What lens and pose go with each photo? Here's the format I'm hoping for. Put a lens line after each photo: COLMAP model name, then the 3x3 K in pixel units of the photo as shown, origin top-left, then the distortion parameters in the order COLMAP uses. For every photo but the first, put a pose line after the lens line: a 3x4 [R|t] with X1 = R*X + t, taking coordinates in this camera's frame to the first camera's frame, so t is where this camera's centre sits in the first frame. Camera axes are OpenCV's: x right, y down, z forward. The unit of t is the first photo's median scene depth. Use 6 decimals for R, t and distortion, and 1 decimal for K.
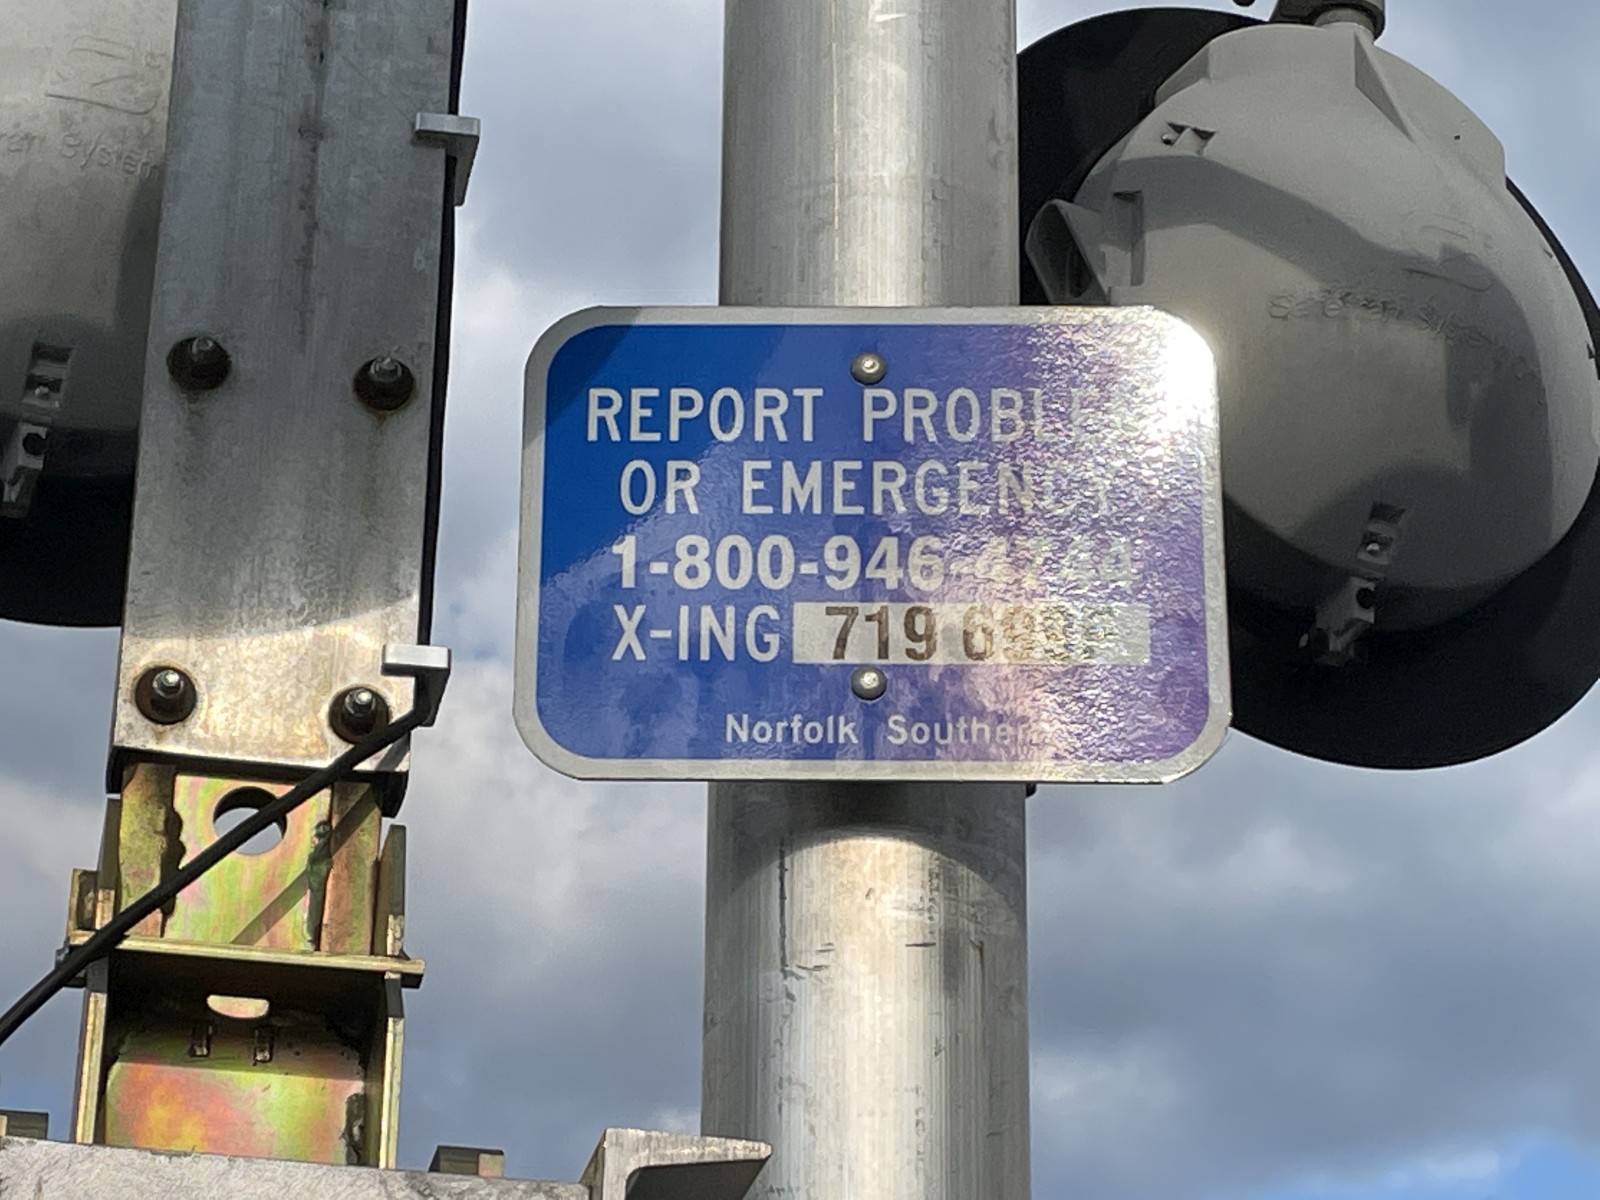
lens RADIAL K [[4225.7, 0, 800.0], [0, 4225.7, 600.0], [0, 0, 1]] dist [0.171713, -0.239479]
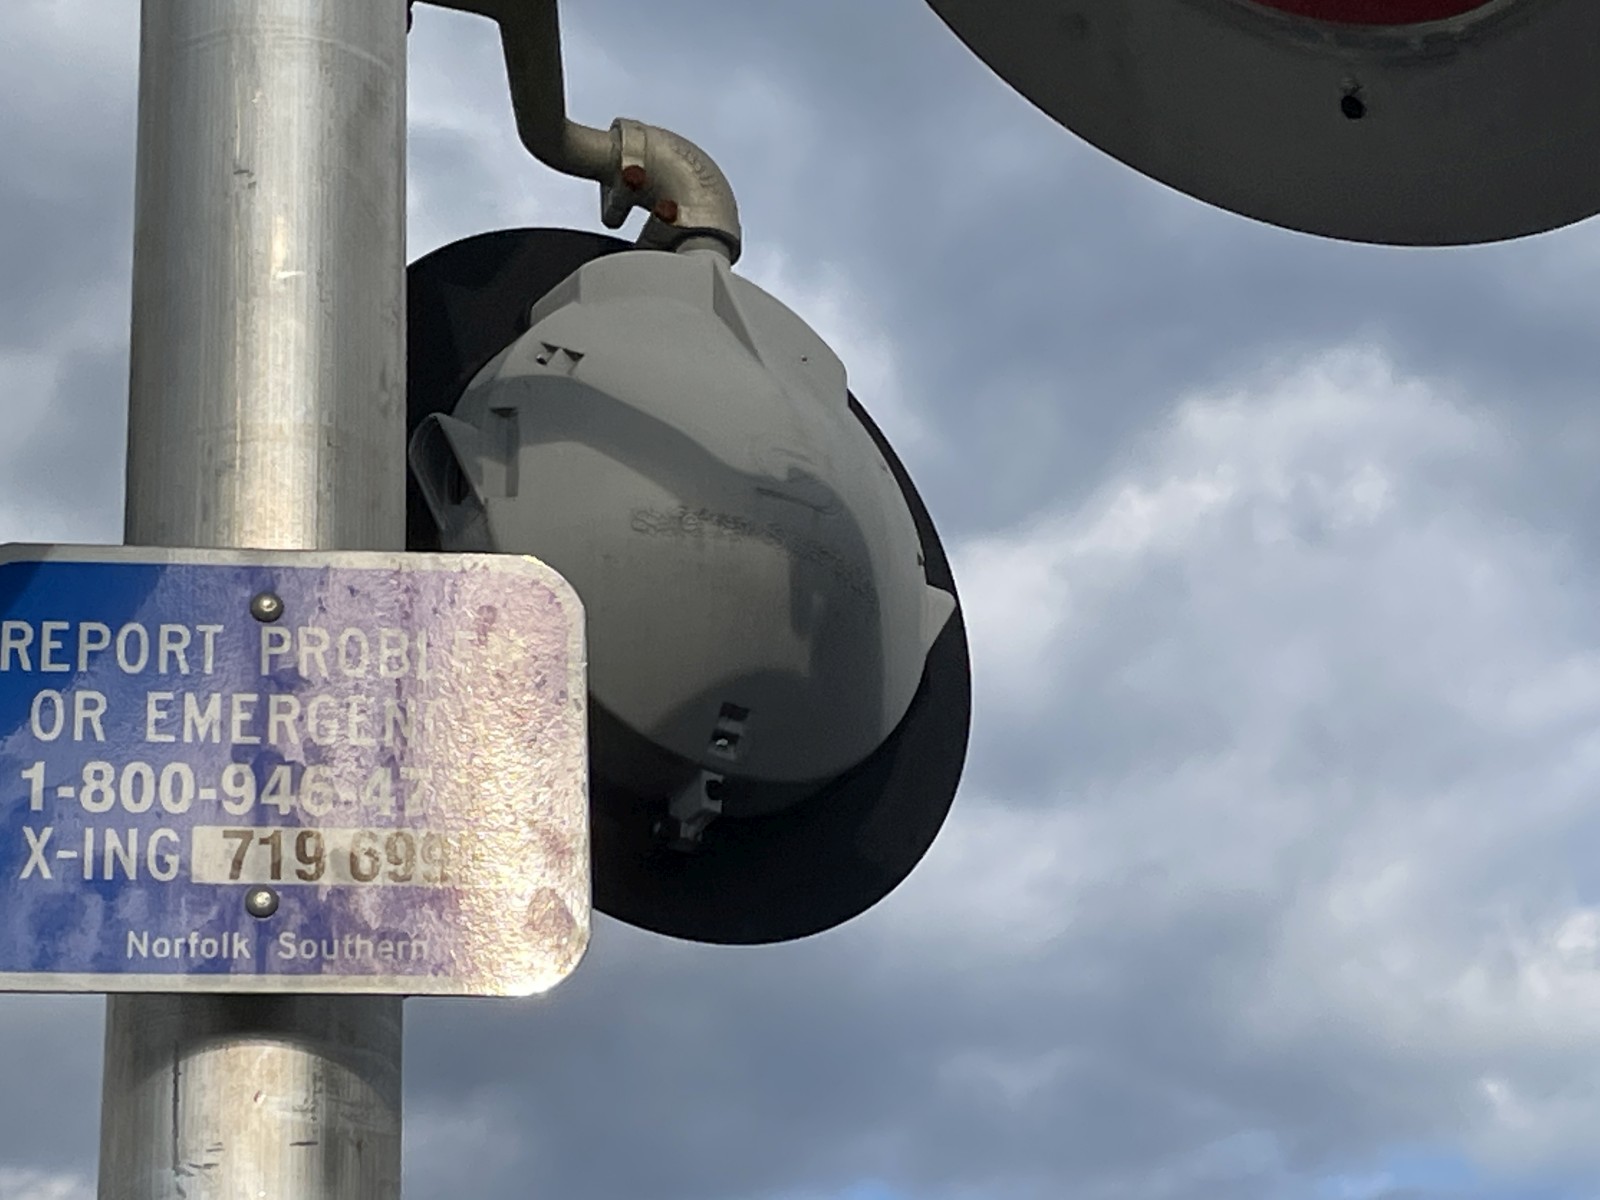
lens RADIAL K [[4225.7, 0, 800.0], [0, 4225.7, 600.0], [0, 0, 1]] dist [0.171713, -0.239479]
pose [[0.988200, 0.020779, 0.151752, -0.013841], [-0.019146, 0.999742, -0.012213, -0.046769], [-0.151967, 0.009163, 0.988343, -0.100098]]
